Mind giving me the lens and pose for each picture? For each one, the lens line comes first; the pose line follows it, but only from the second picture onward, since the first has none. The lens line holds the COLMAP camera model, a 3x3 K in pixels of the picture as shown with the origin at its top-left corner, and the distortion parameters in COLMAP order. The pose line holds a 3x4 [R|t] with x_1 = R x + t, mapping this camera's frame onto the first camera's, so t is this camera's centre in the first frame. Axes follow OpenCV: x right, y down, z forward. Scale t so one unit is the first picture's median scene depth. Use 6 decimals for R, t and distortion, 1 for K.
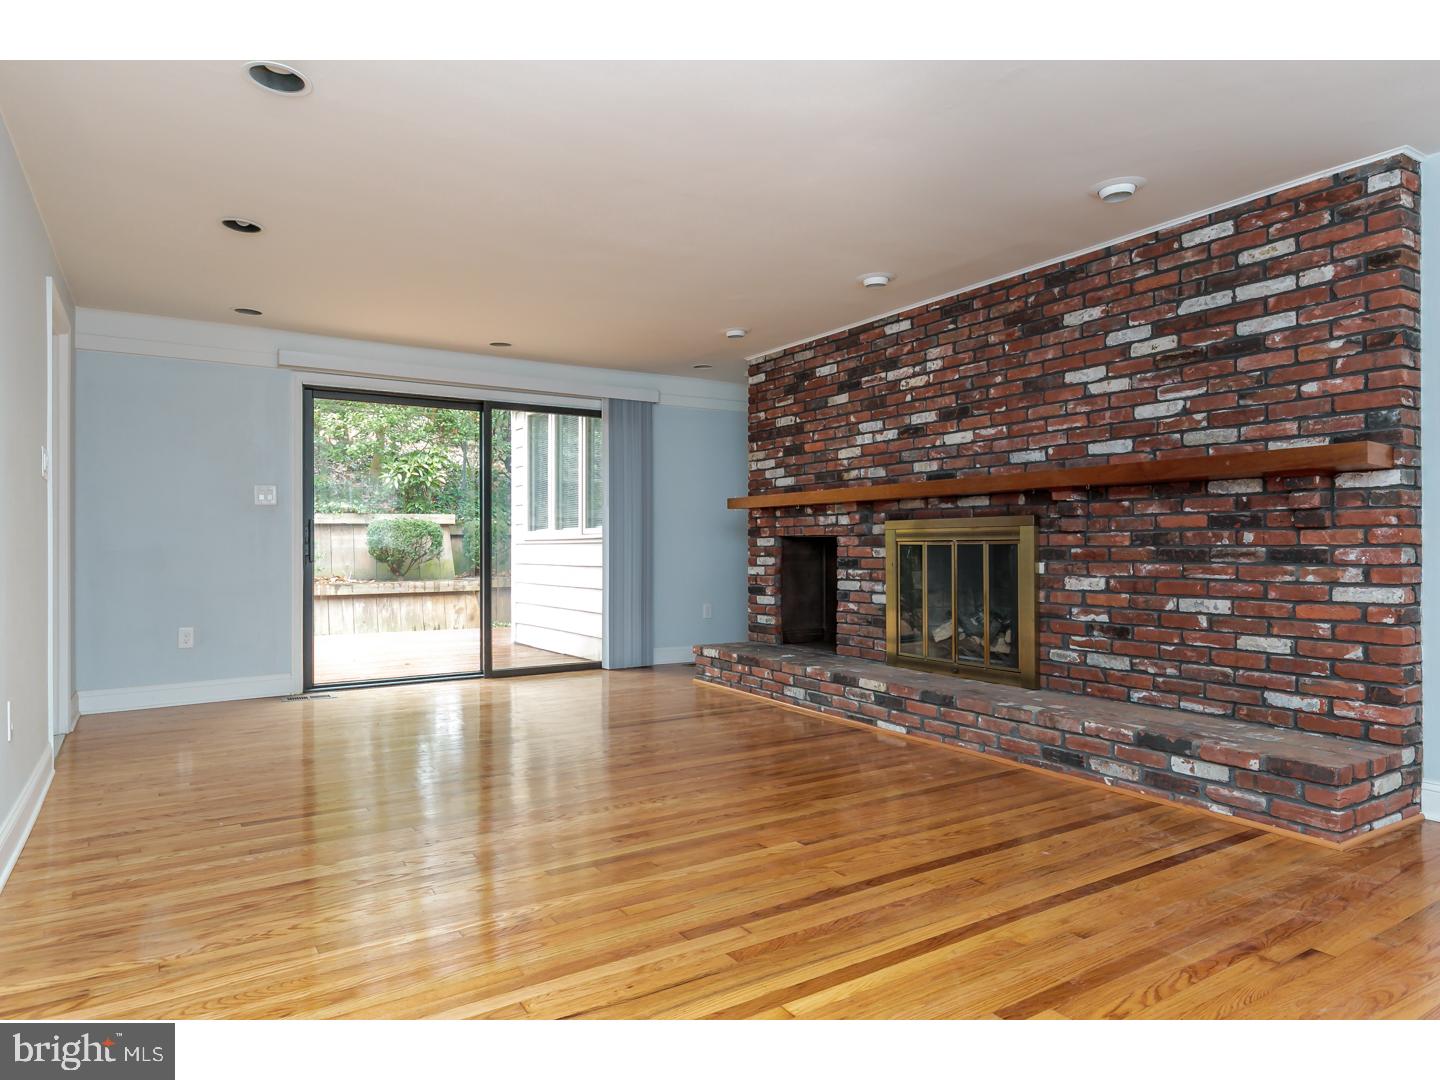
lens RADIAL K [[888.2, 0, 718.4], [0, 888.2, 542.6], [0, 0, 1]] dist [0.002033, -0.001213]
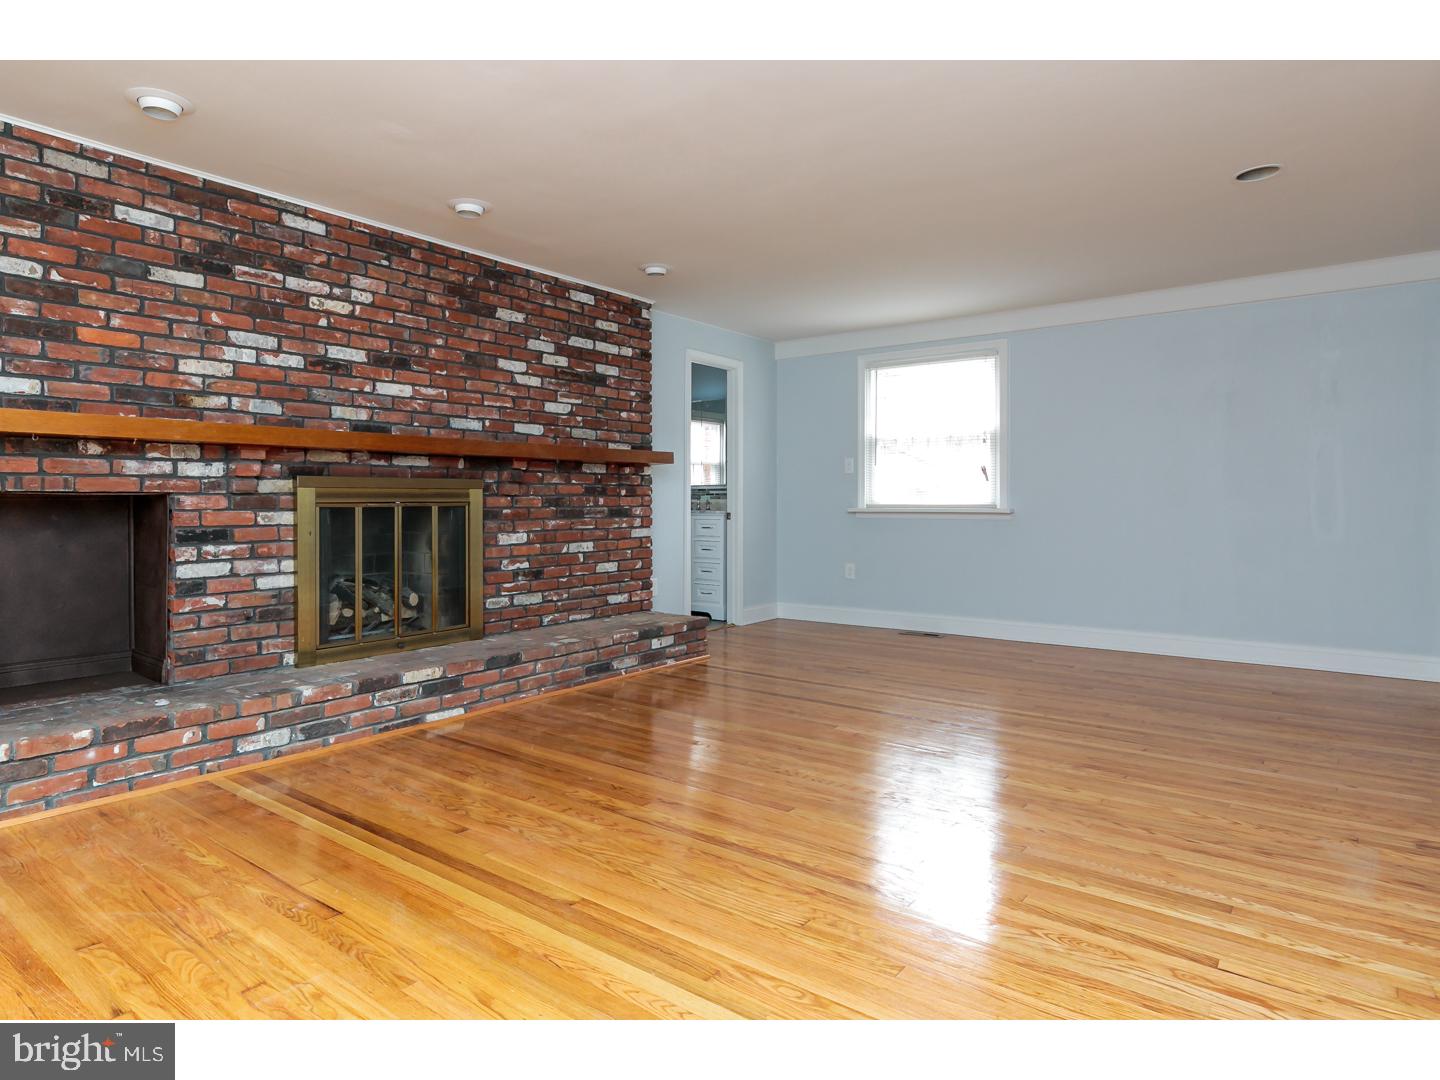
lens RADIAL K [[832.7, 0, 668.7], [0, 832.7, 500.4], [0, 0, 1]] dist [-0.001555, 0.000852]
pose [[-0.322653, 0.004447, 0.946507, -0.692850], [0.000302, 0.999989, -0.004596, -0.000320], [-0.946517, -0.001197, -0.322651, 1.114989]]
